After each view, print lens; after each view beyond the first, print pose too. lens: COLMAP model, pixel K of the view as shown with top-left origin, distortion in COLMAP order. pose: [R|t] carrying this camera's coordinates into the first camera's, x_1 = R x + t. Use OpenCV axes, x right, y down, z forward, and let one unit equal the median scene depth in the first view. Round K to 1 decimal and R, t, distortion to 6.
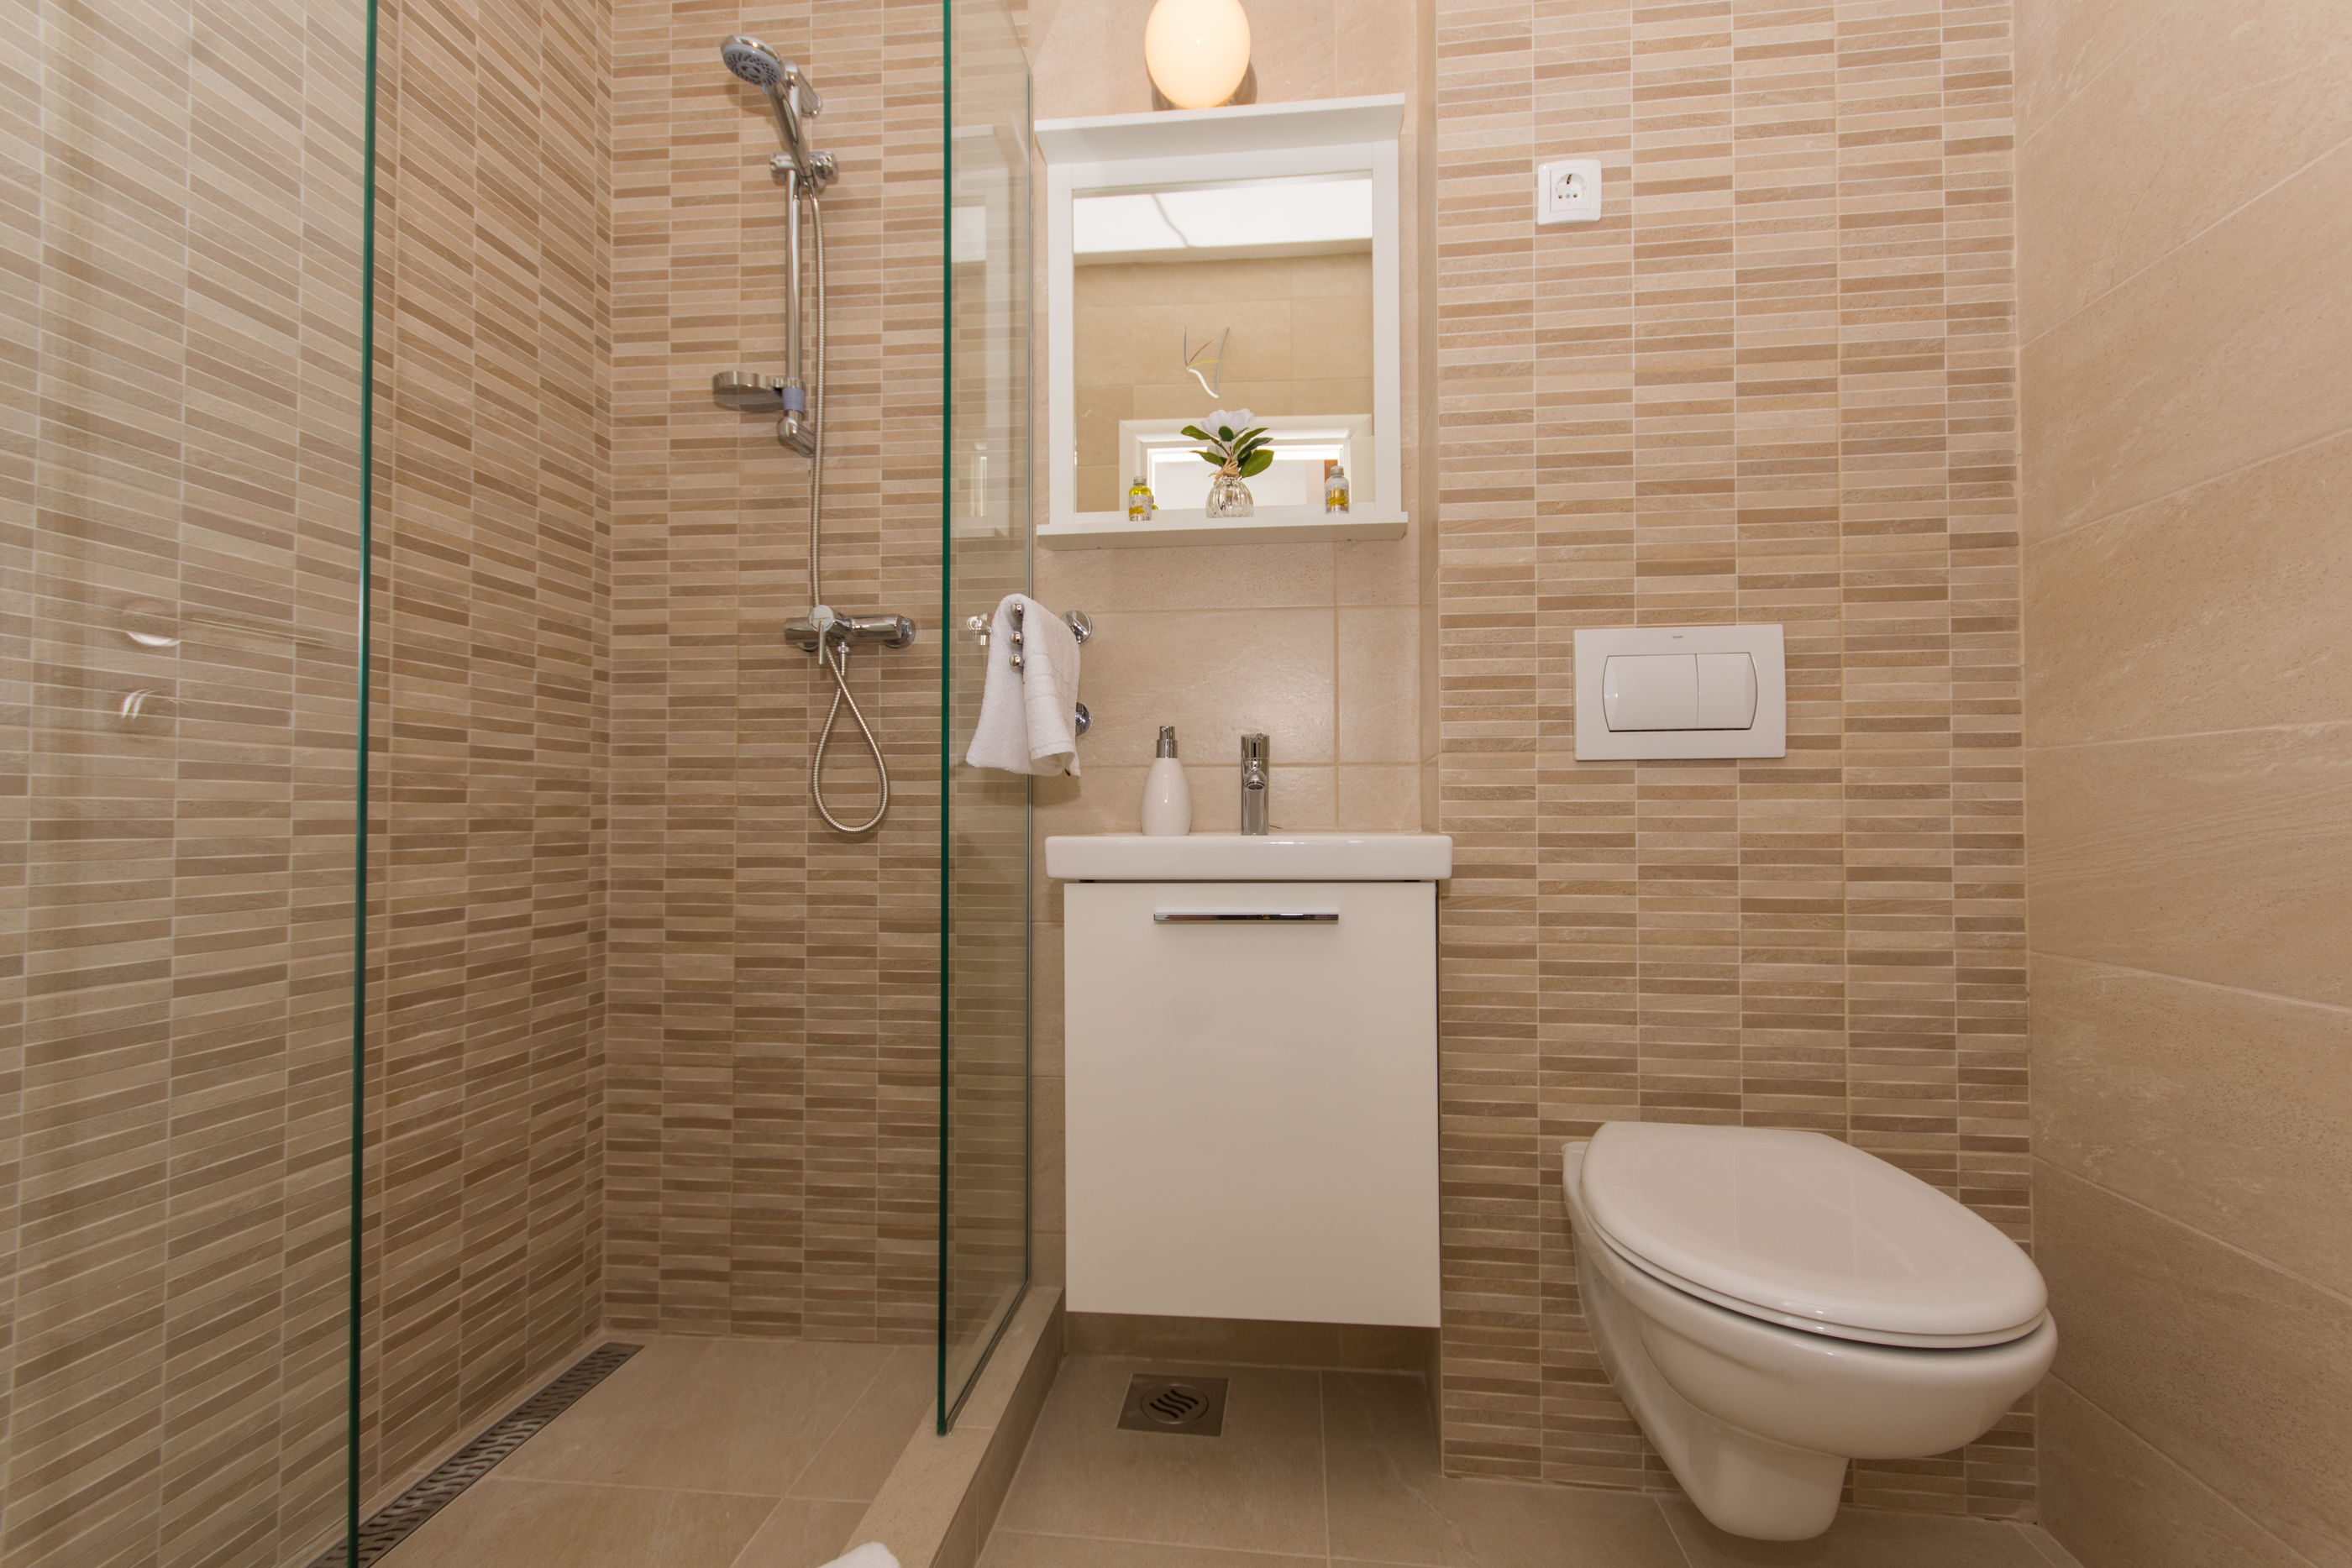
lens RADIAL K [[1048.1, 0, 1176.0], [0, 1048.1, 784.0], [0, 0, 1]] dist [0.013355, 0.001686]
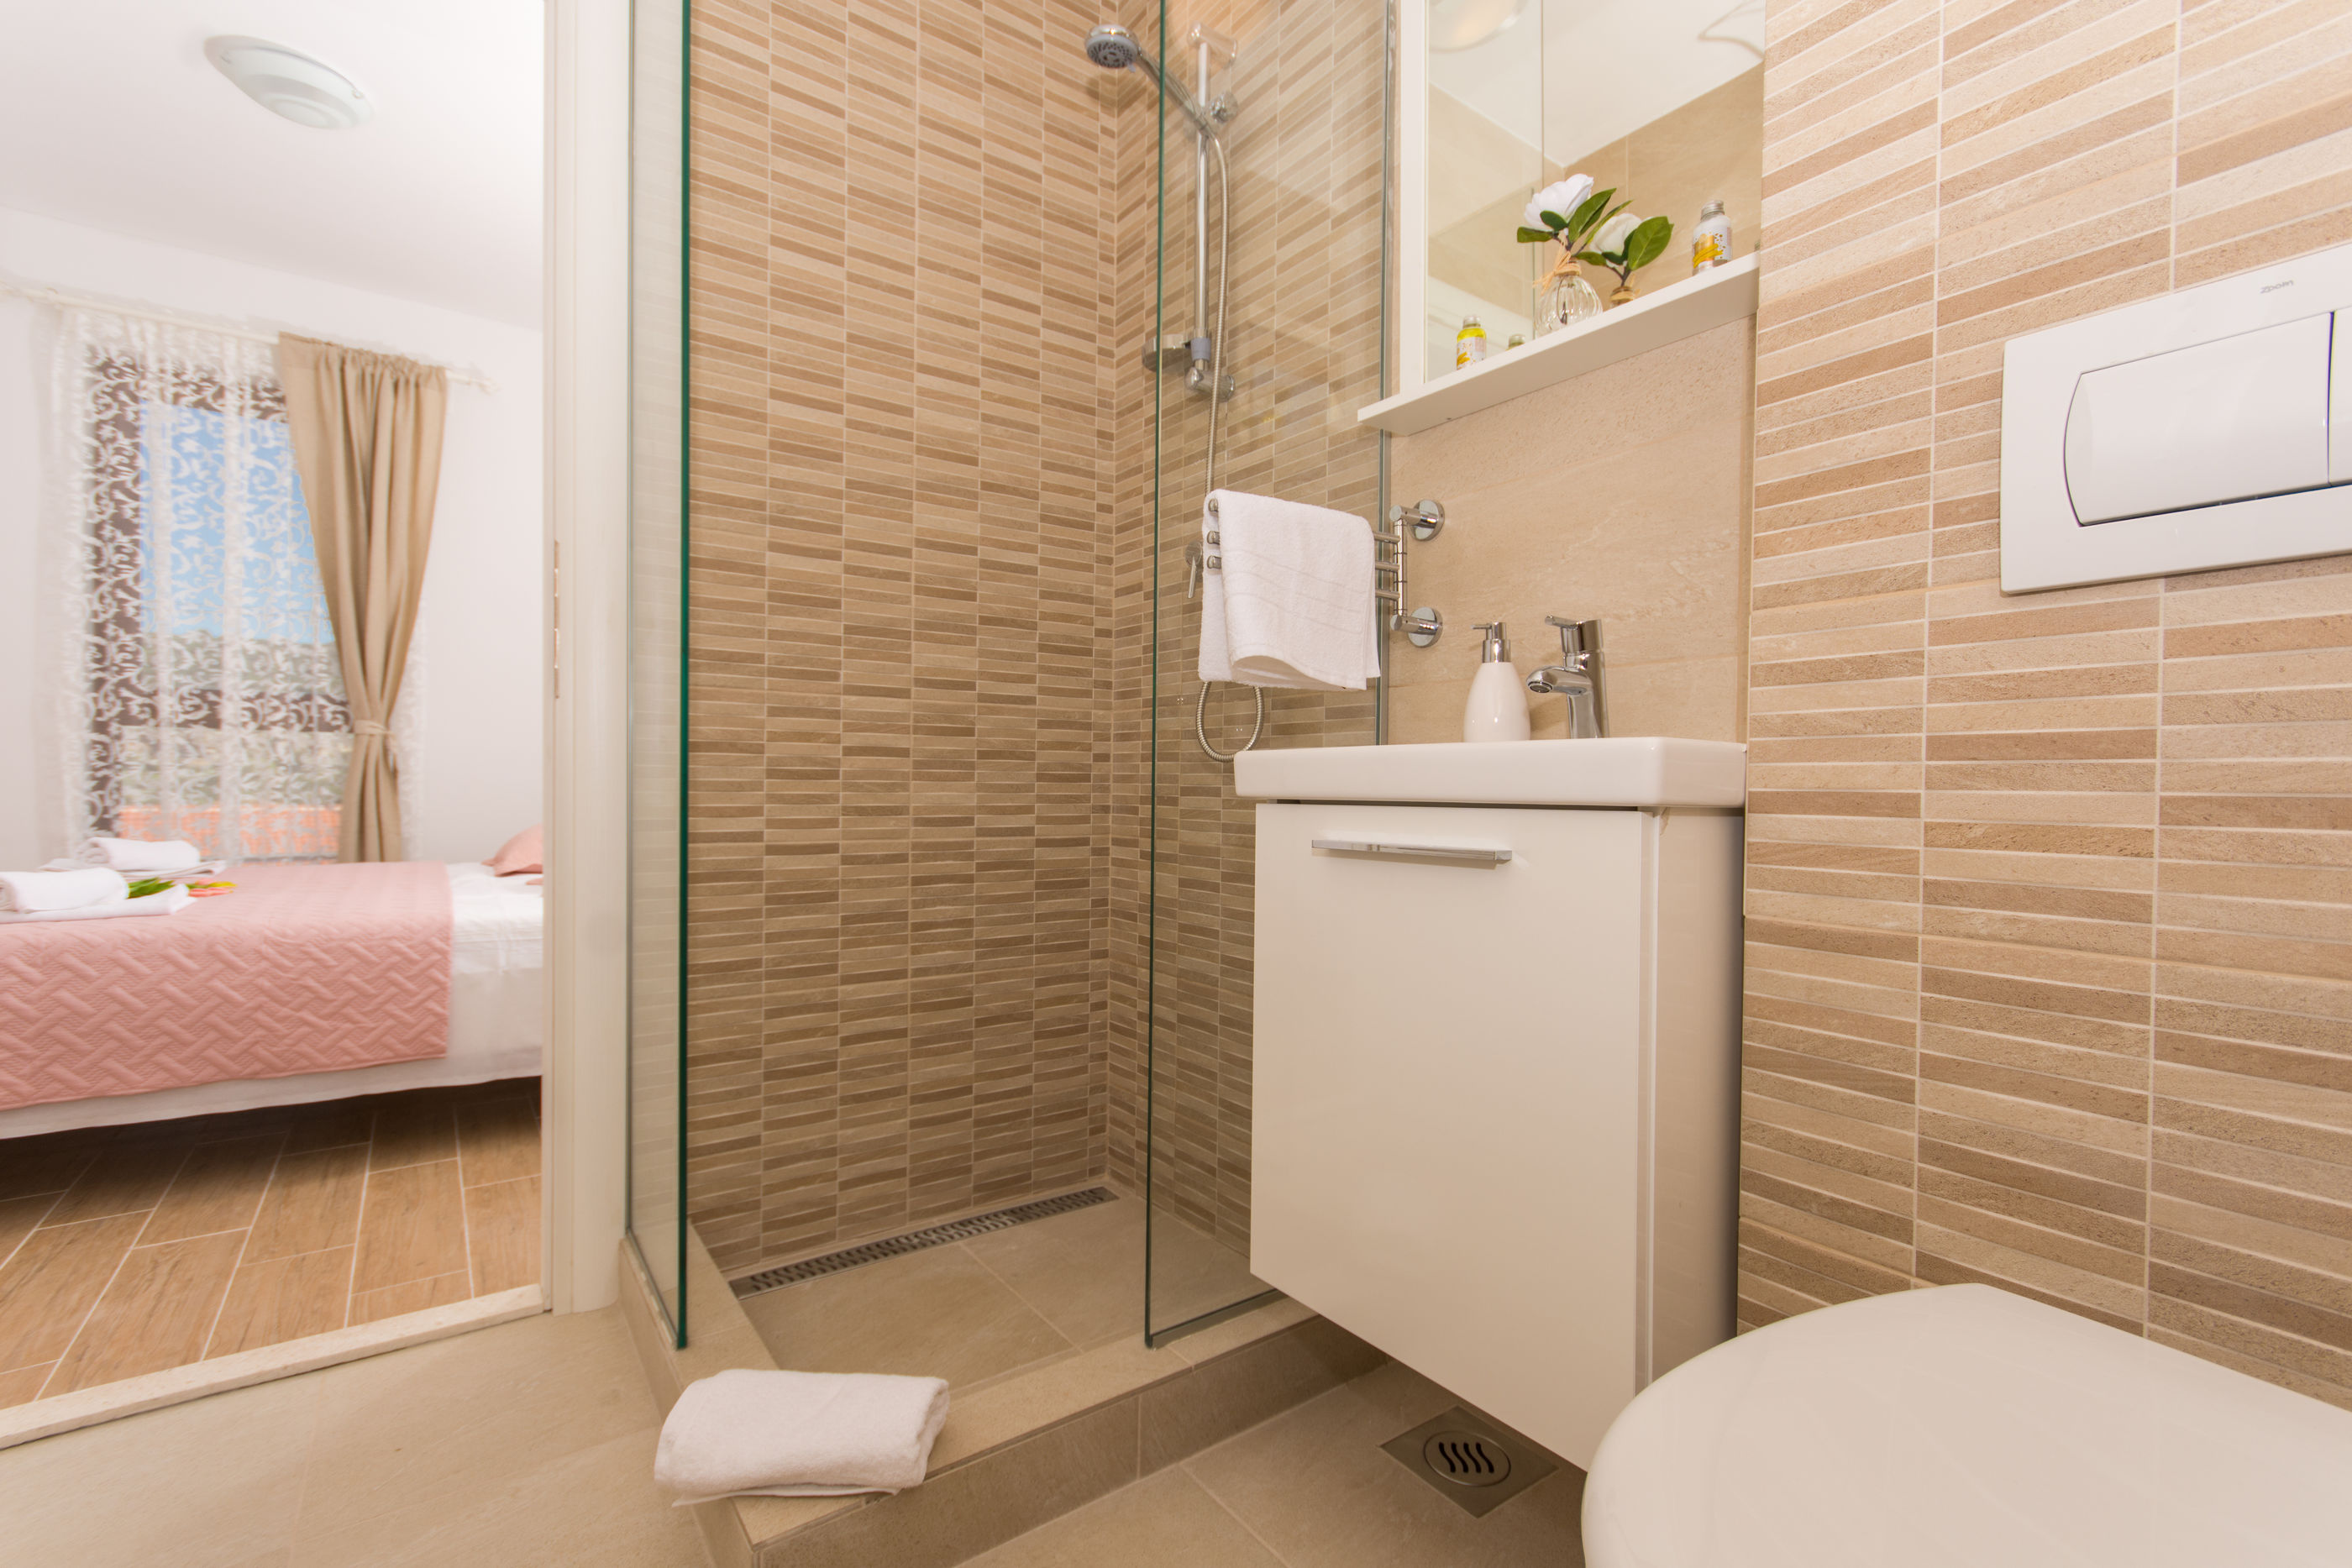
lens RADIAL K [[1048.1, 0, 1176.0], [0, 1048.1, 784.0], [0, 0, 1]] dist [0.013355, 0.001686]
pose [[0.664416, 0.007180, -0.747329, 0.466101], [0.011021, 0.999751, 0.019404, 0.053487], [0.747282, -0.021128, 0.664171, 0.316395]]
